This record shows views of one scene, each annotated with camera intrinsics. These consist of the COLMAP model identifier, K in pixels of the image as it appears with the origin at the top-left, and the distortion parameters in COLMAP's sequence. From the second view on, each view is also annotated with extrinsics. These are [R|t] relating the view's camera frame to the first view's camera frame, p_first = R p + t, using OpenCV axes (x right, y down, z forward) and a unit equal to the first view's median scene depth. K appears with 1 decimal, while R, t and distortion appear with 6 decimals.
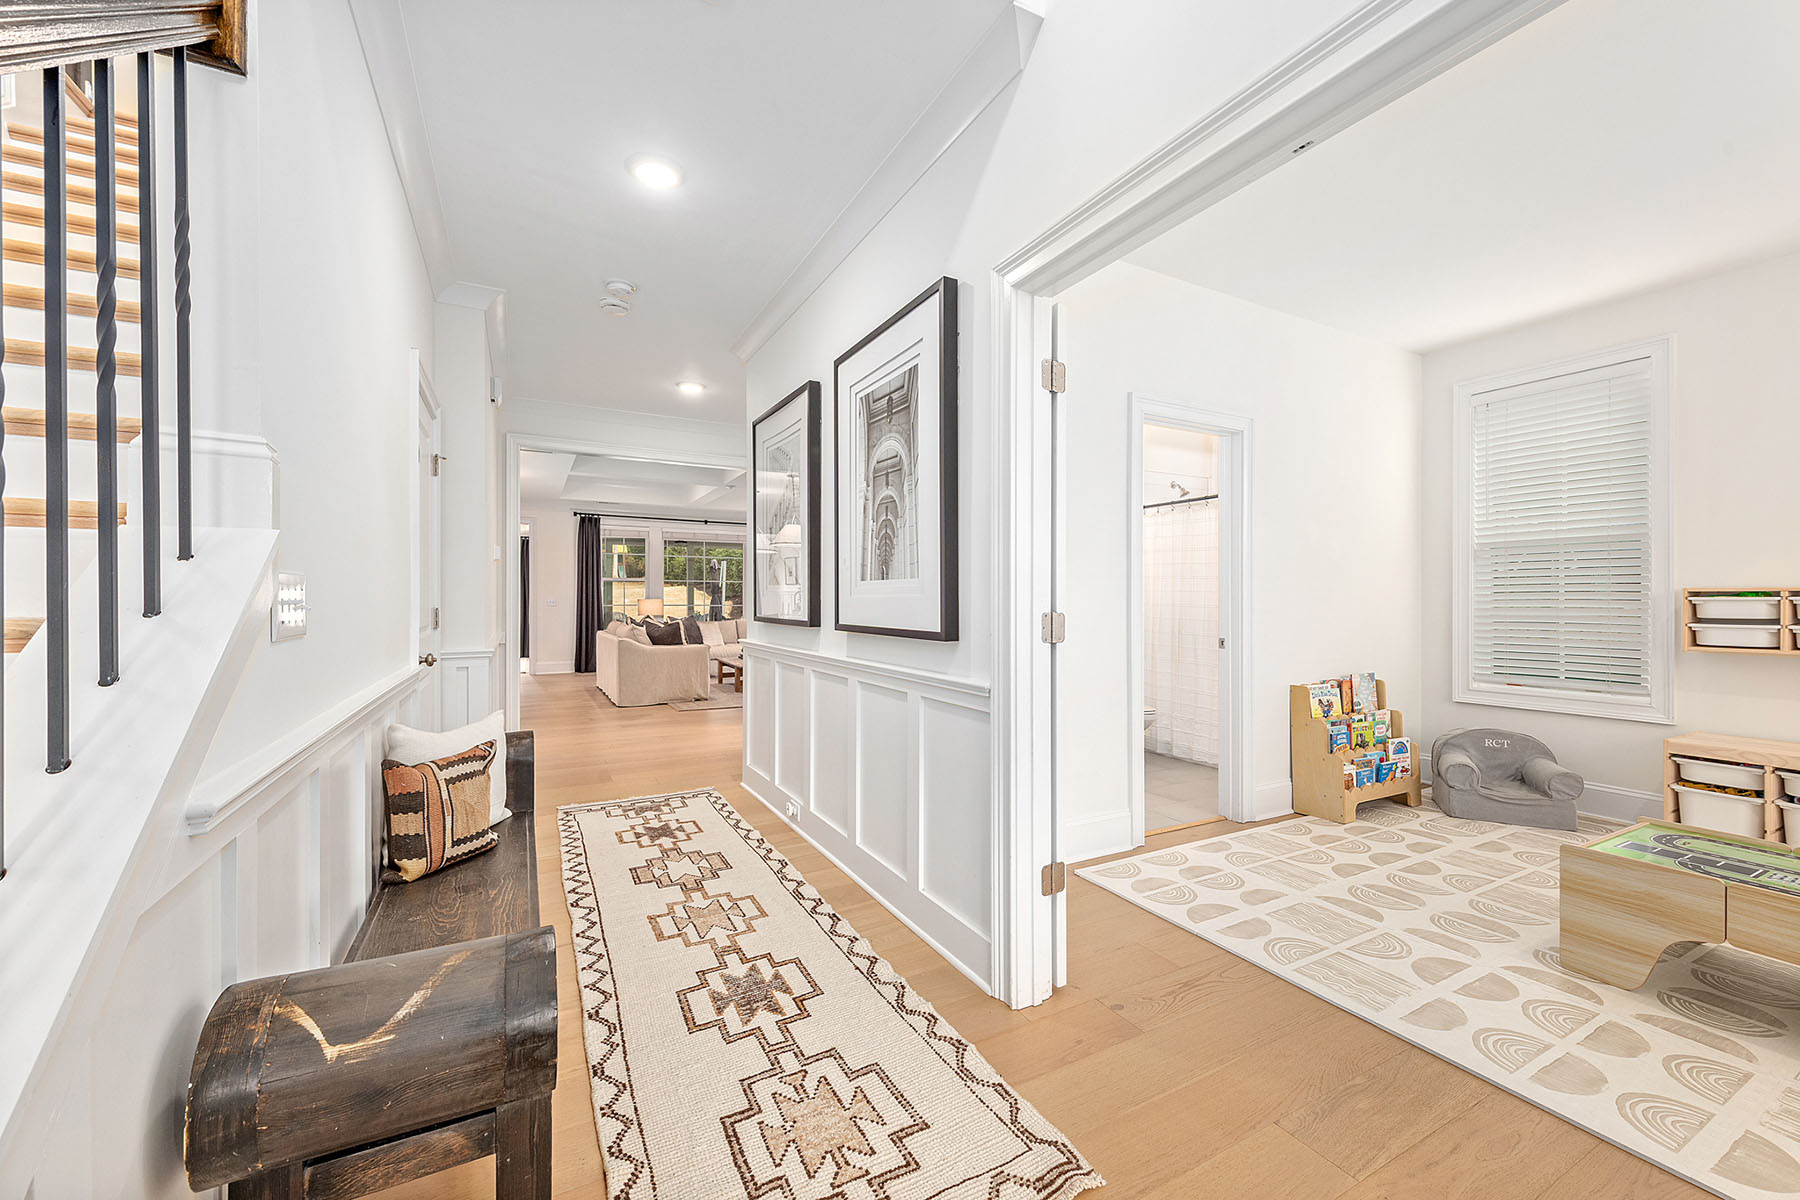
lens RADIAL K [[708.4, 0, 904.8], [0, 708.4, 596.4], [0, 0, 1]] dist [0.001358, -0.000377]
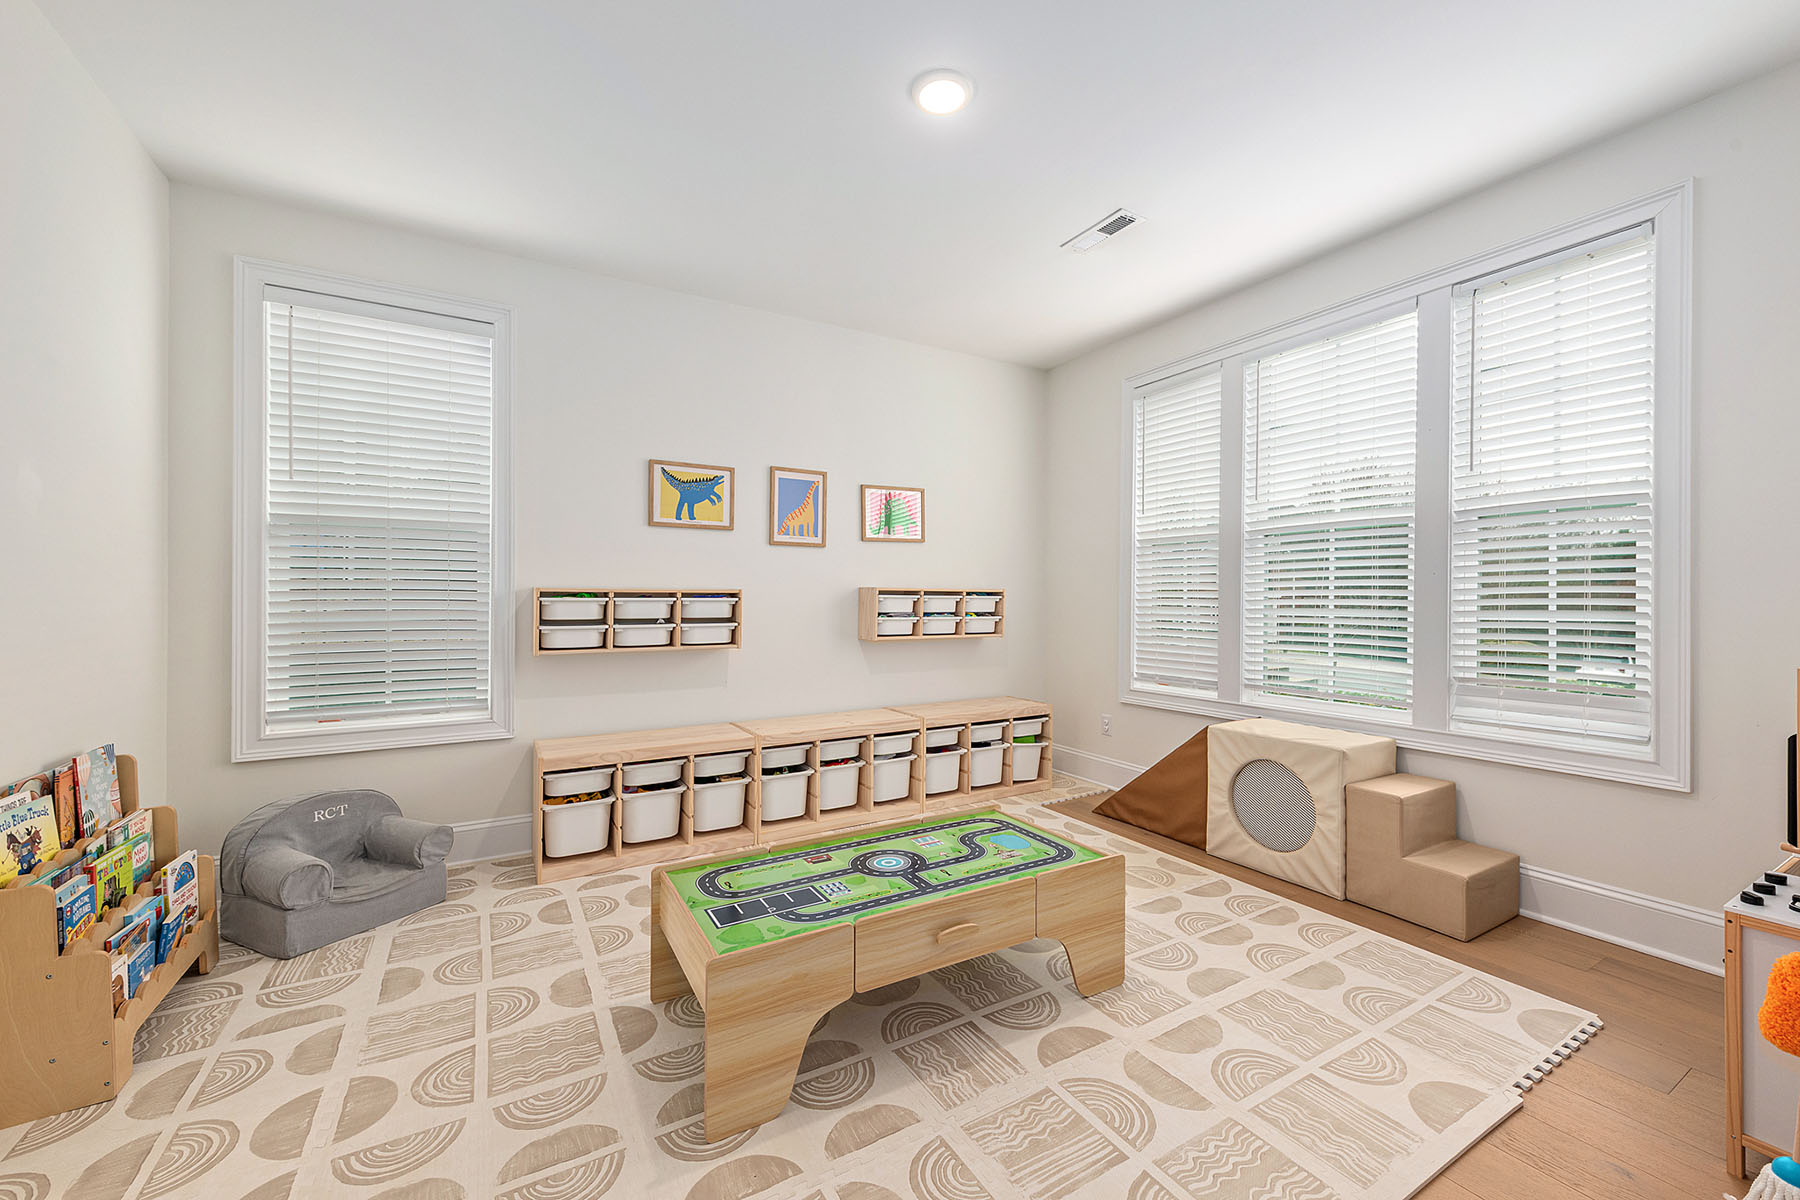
lens RADIAL K [[708.4, 0, 904.8], [0, 708.4, 596.4], [0, 0, 1]] dist [0.001358, -0.000377]
pose [[-0.039496, 0.004787, 0.999208, 0.151575], [-0.005463, 0.999973, -0.005006, 0.001250], [-0.999205, -0.005656, -0.039469, 0.530691]]
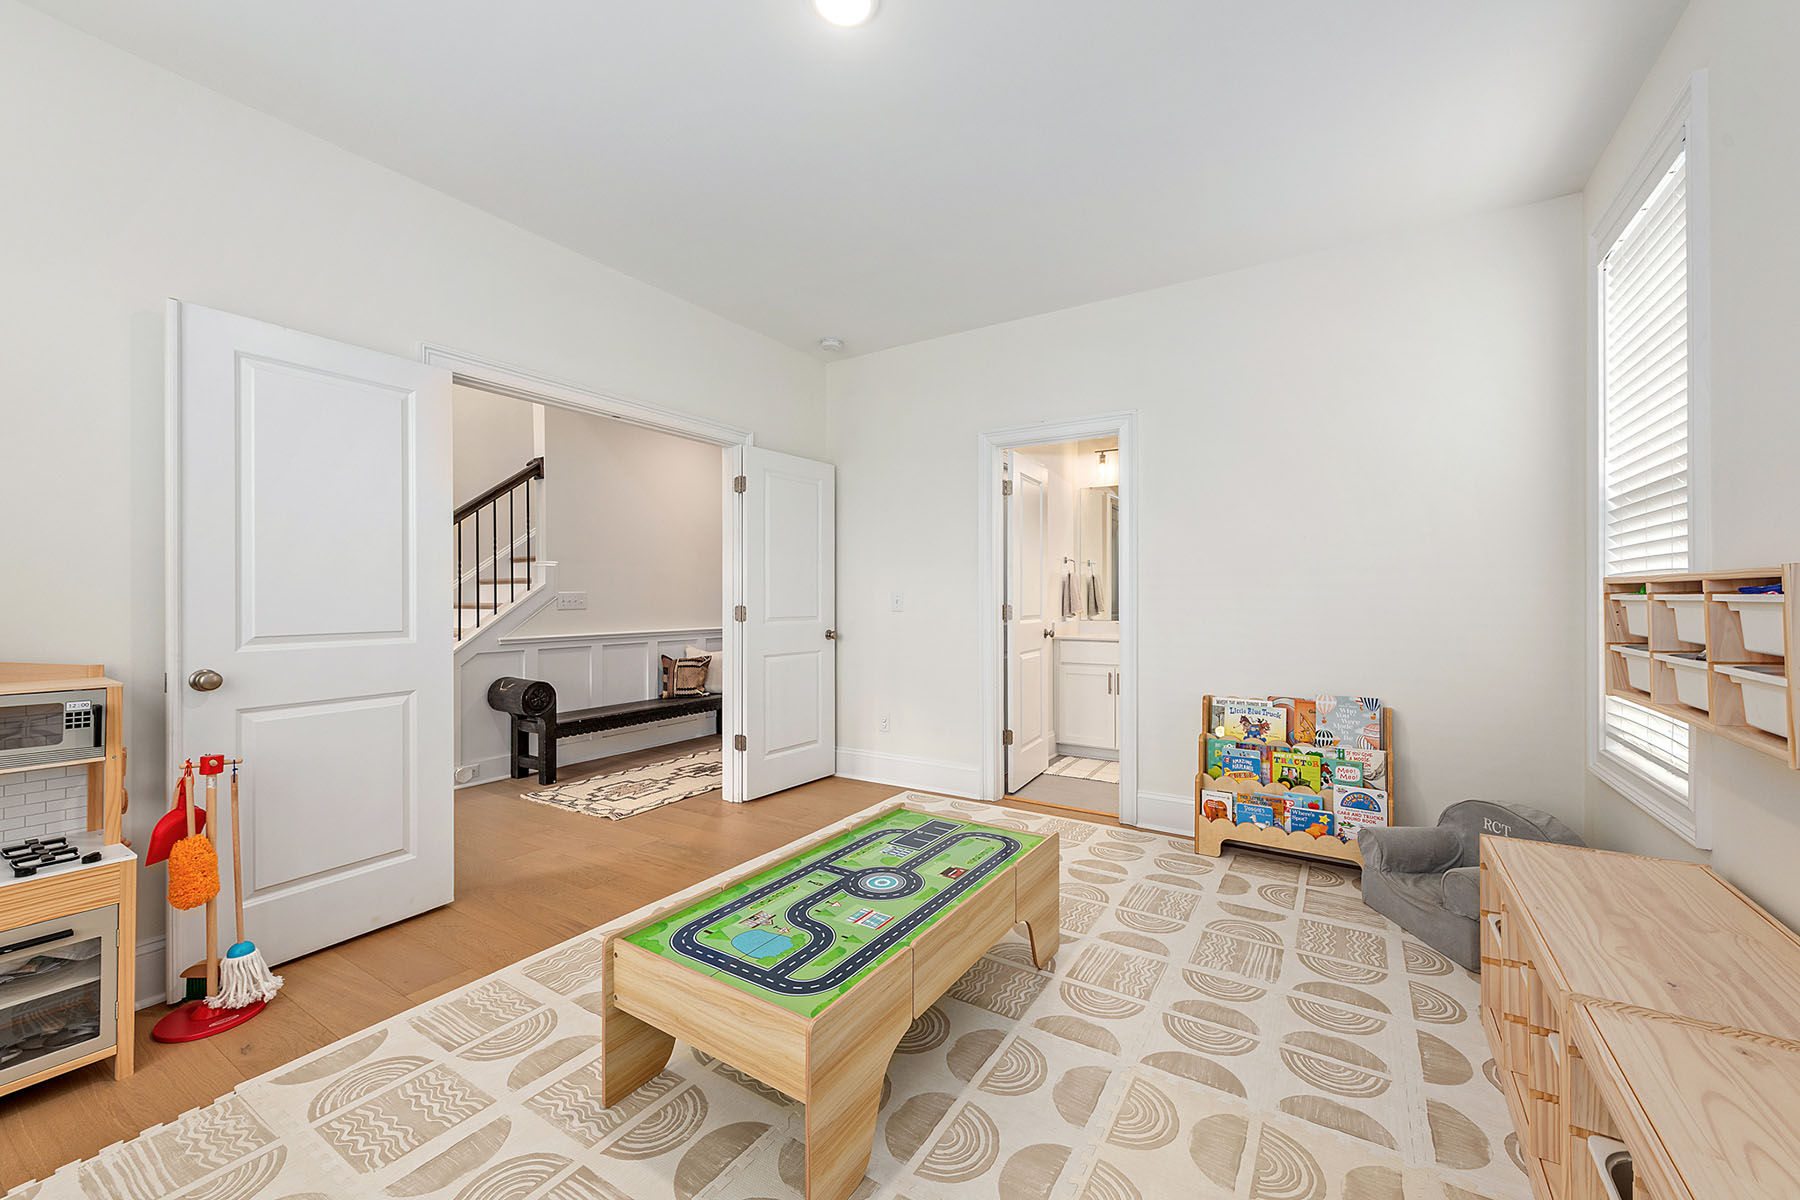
lens RADIAL K [[708.4, 0, 904.8], [0, 708.4, 596.4], [0, 0, 1]] dist [0.001358, -0.000377]
pose [[0.487709, -0.001782, -0.873005, 1.244400], [0.005256, 0.999986, 0.000895, 0.000028], [0.872991, -0.005025, 0.487711, 0.265869]]
